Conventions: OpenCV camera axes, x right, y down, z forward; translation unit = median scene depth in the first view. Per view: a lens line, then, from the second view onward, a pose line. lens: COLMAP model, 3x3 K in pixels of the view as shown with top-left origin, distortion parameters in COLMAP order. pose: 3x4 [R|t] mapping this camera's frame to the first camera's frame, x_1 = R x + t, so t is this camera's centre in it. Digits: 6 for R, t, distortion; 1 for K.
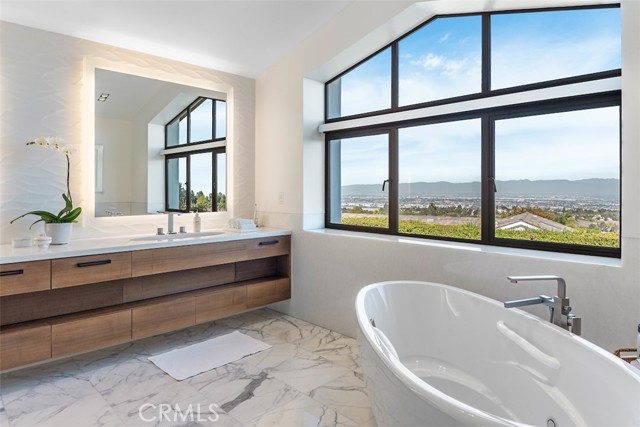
lens RADIAL K [[392.7, 0, 314.2], [0, 392.7, 190.1], [0, 0, 1]] dist [0.005050, 0.000014]
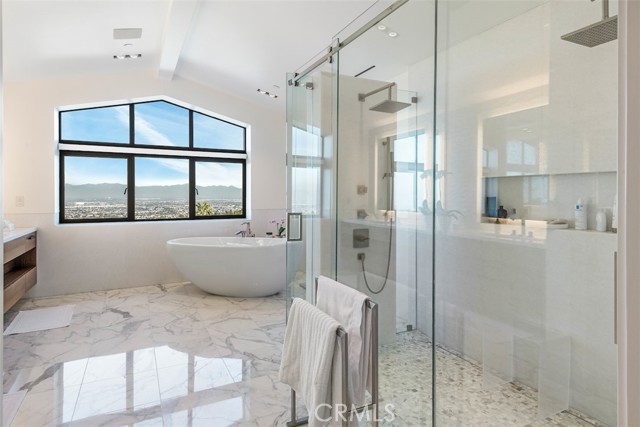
lens RADIAL K [[381.7, 0, 323.9], [0, 381.7, 193.0], [0, 0, 1]] dist [0.004450, 0.000389]
pose [[0.302652, -0.003214, 0.953096, -1.084791], [0.003553, 0.999991, 0.002243, -0.005176], [-0.953095, 0.002707, 0.302660, -0.249999]]
